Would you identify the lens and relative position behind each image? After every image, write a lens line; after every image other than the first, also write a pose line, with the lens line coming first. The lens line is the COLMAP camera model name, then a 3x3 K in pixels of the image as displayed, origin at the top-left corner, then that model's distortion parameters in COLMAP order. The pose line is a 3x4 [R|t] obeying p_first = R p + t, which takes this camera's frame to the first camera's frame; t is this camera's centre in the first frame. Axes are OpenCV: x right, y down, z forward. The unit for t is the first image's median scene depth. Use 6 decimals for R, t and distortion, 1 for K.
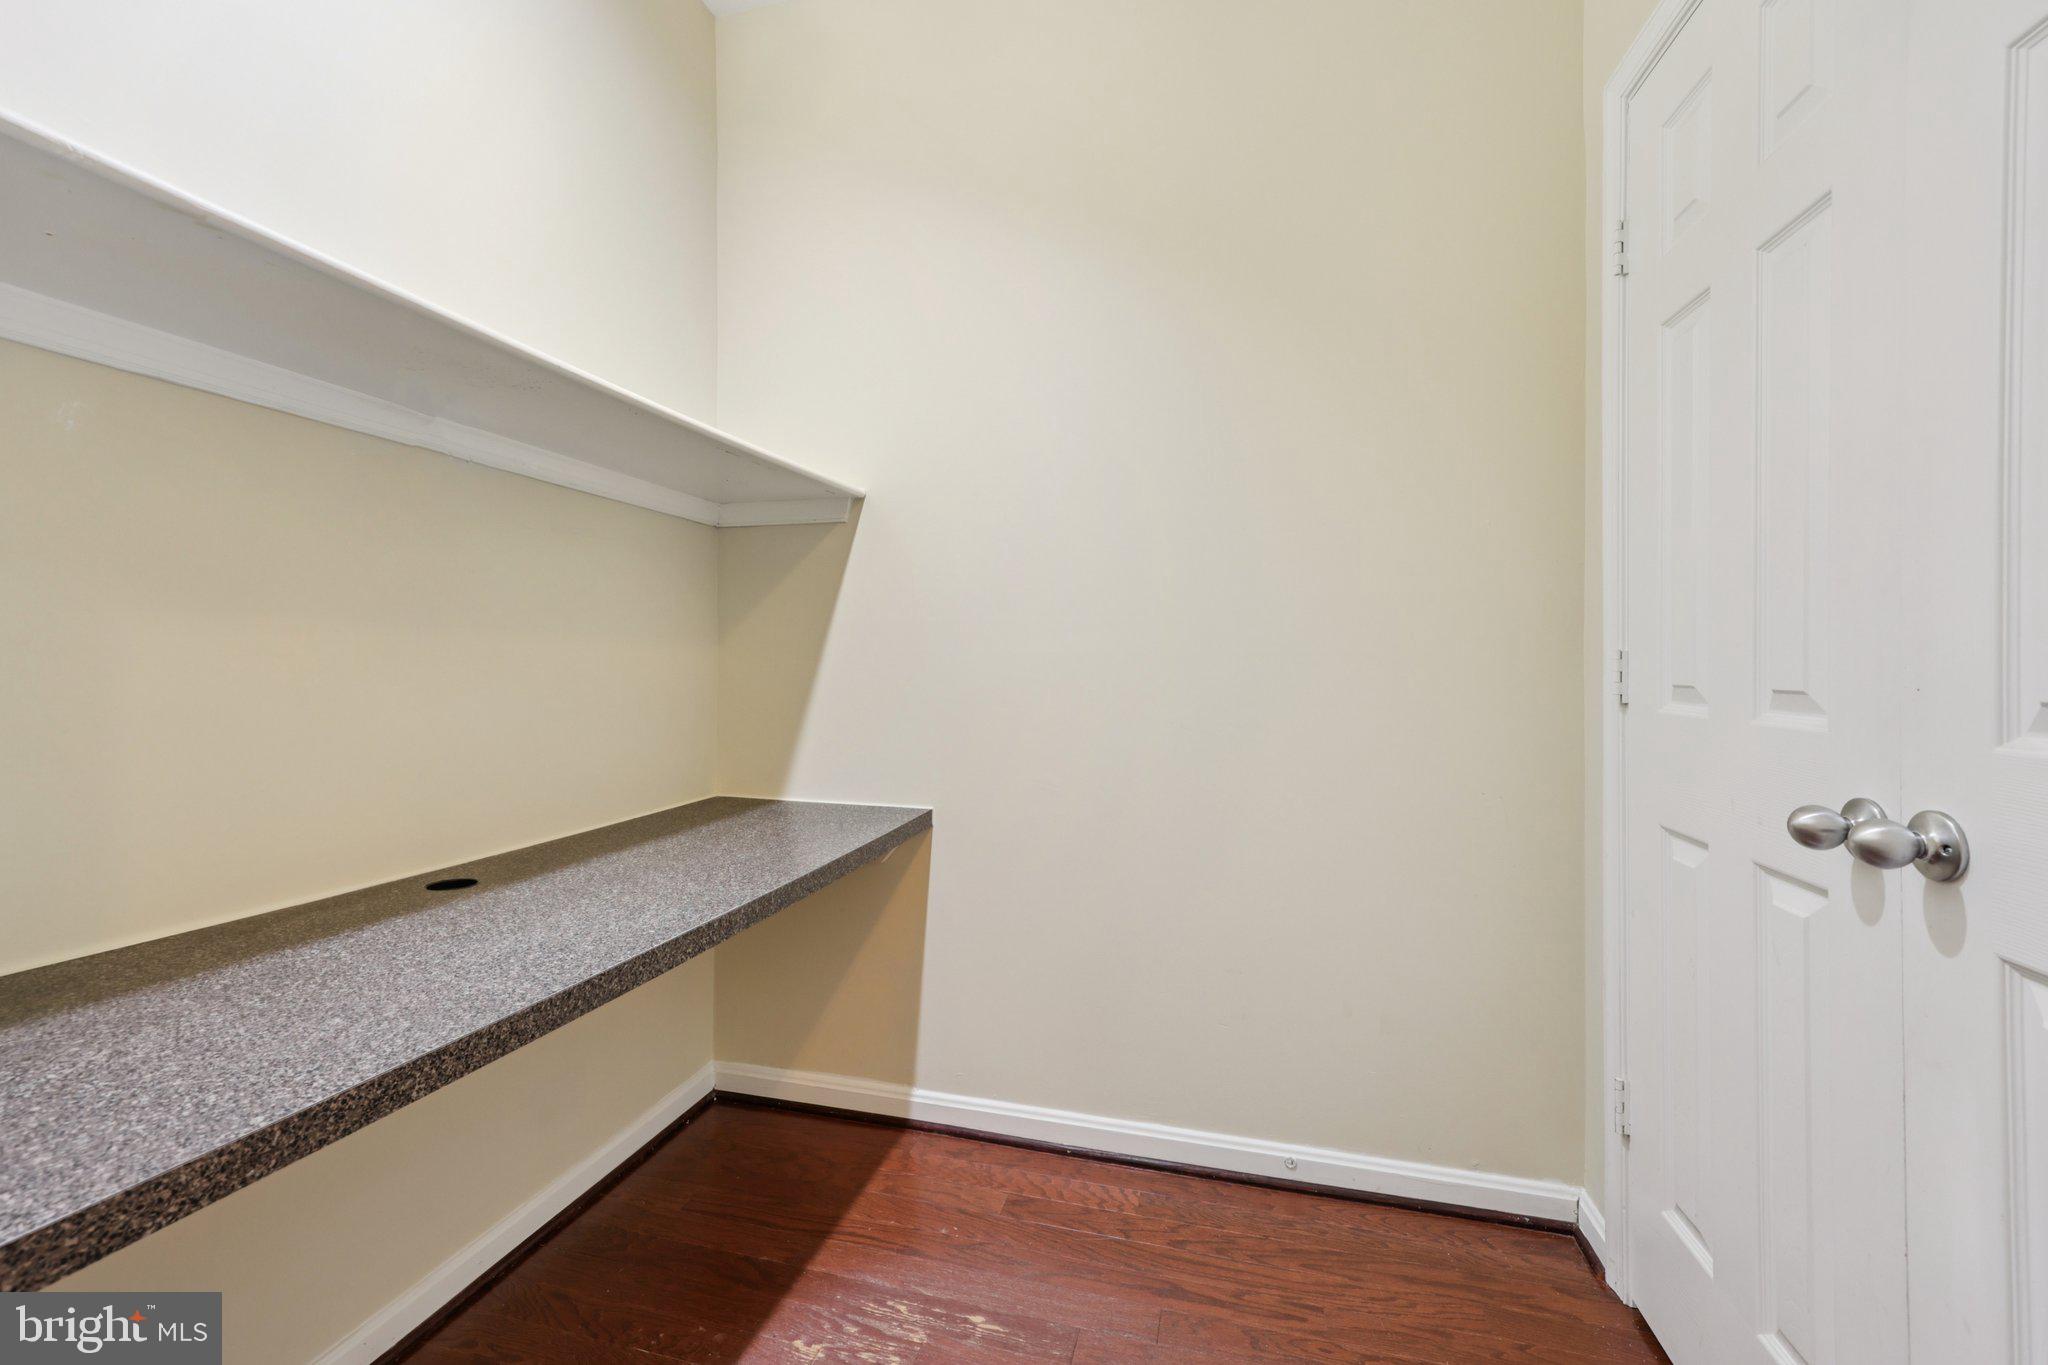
lens RADIAL K [[833.9, 0, 1021.9], [0, 833.9, 680.1], [0, 0, 1]] dist [0.002472, 0.000714]
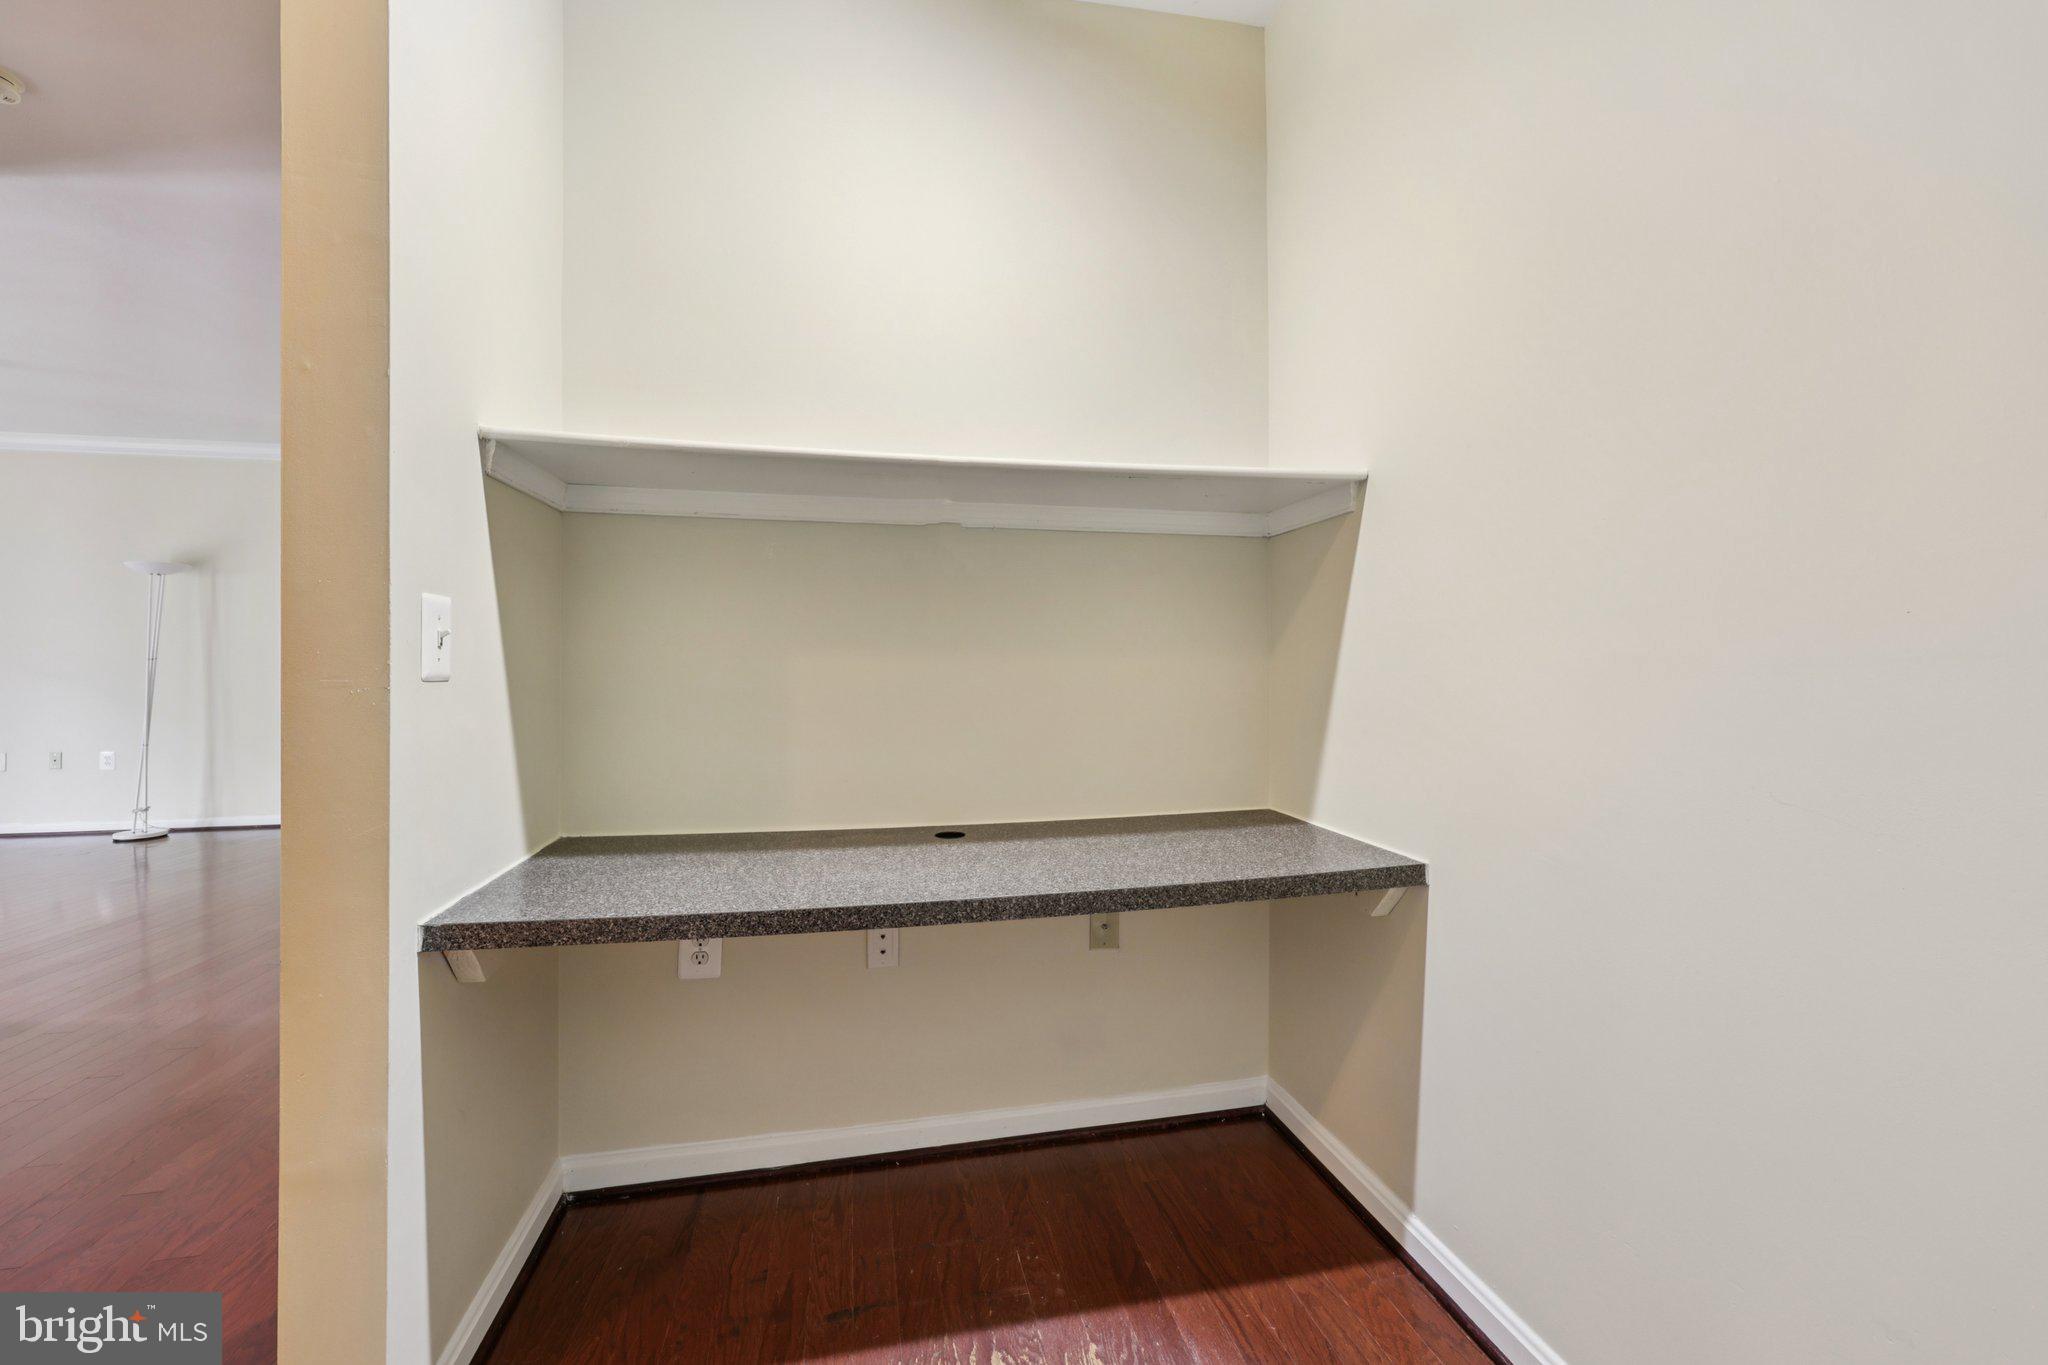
lens RADIAL K [[833.9, 0, 1021.7], [0, 833.9, 678.6], [0, 0, 1]] dist [0.002472, 0.000714]
pose [[0.454949, 0.004229, -0.890508, 0.574274], [-0.011764, 0.999930, -0.001262, -0.016021], [0.890440, 0.011050, 0.454966, 0.437469]]
